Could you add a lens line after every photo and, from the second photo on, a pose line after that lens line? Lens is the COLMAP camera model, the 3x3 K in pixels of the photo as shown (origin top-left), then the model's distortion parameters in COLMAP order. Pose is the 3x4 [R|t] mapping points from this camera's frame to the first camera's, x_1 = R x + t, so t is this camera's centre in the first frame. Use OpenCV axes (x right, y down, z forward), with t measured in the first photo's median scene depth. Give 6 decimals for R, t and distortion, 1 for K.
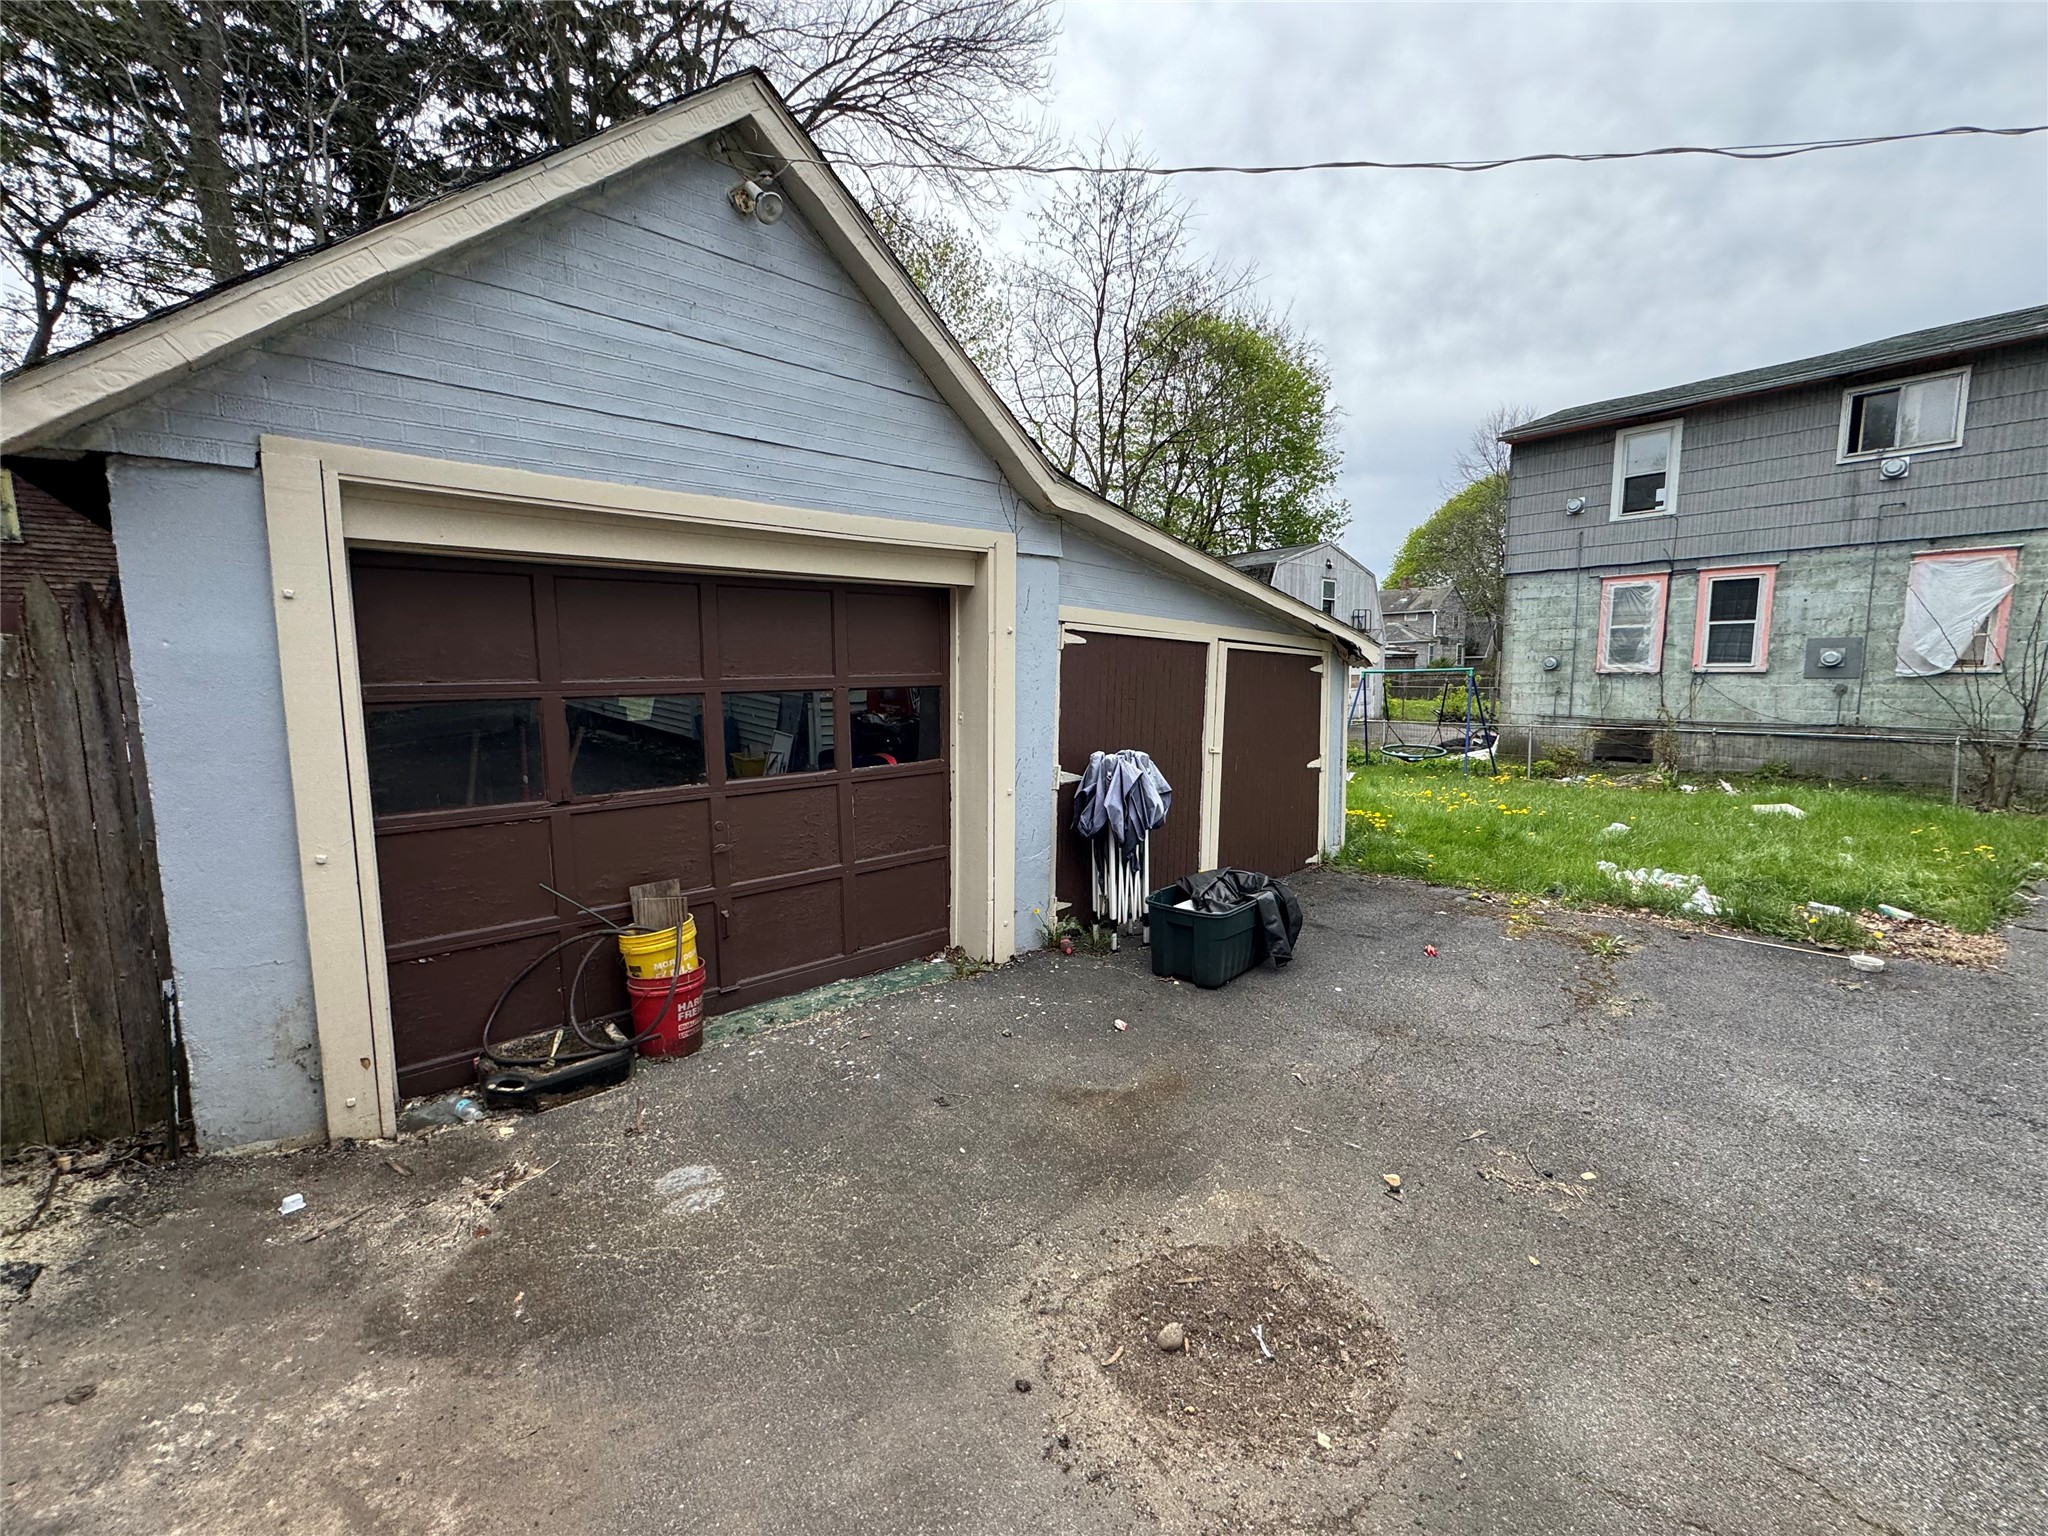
lens RADIAL K [[815.4, 0, 1023.9], [0, 815.4, 763.2], [0, 0, 1]] dist [-0.001052, 0.000692]
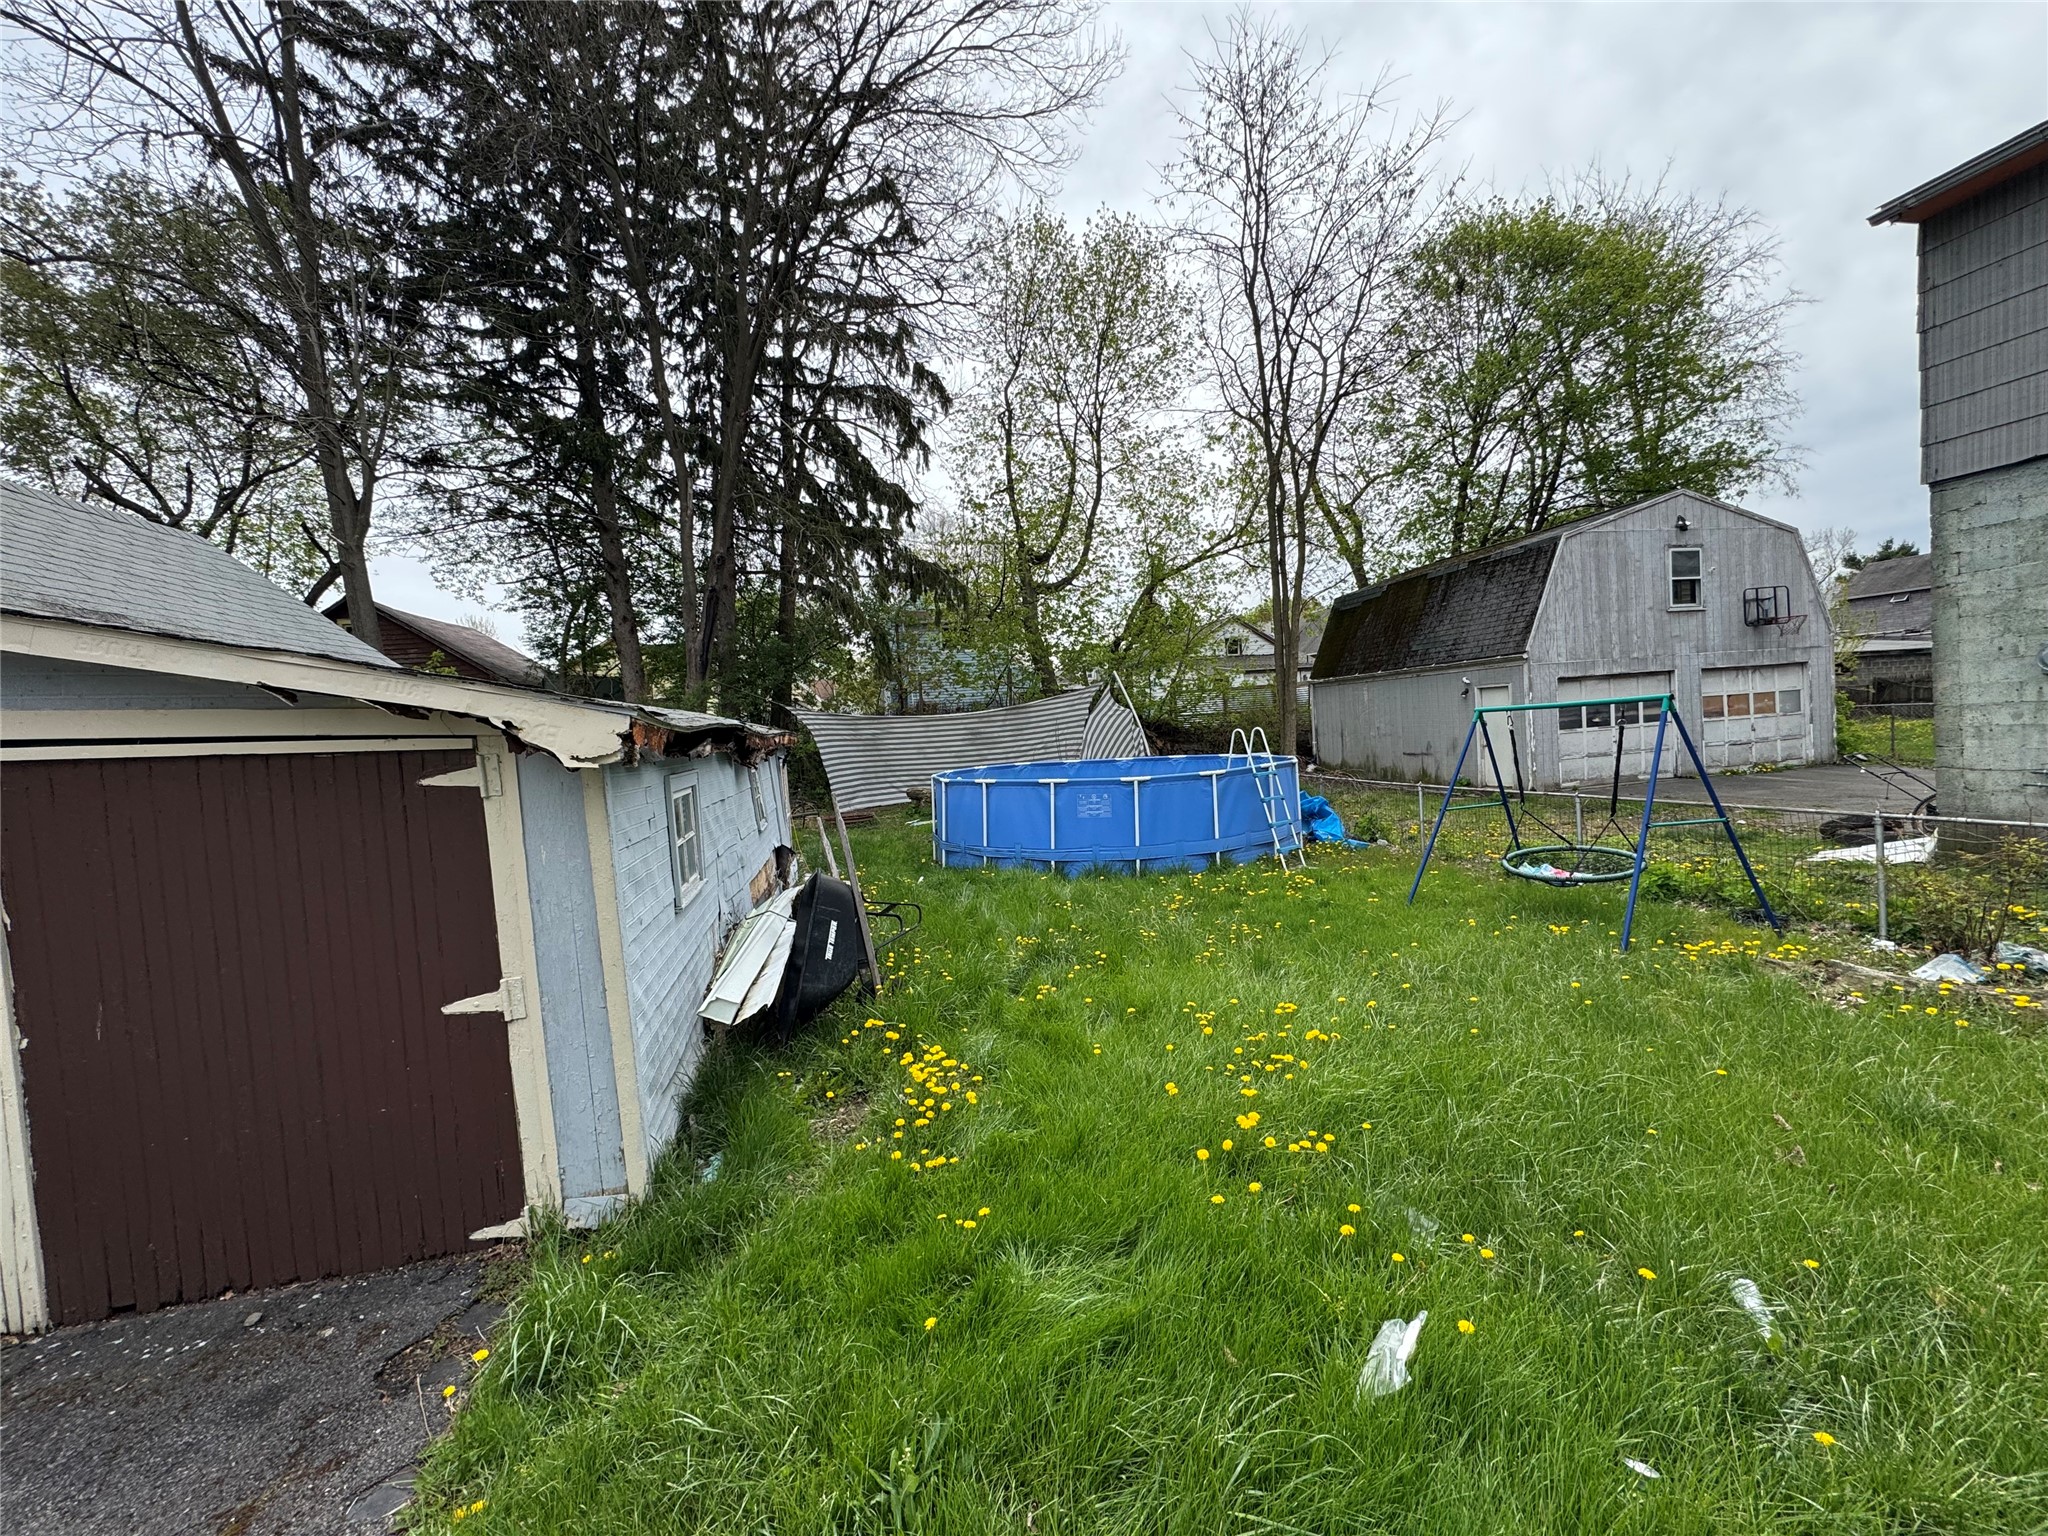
lens RADIAL K [[815.4, 0, 1023.9], [0, 815.4, 763.2], [0, 0, 1]] dist [-0.001052, 0.000692]
pose [[0.880763, -0.024860, -0.472905, 0.346891], [0.002614, 0.998861, -0.047639, -0.043858], [0.473551, 0.040723, 0.879825, 0.326516]]
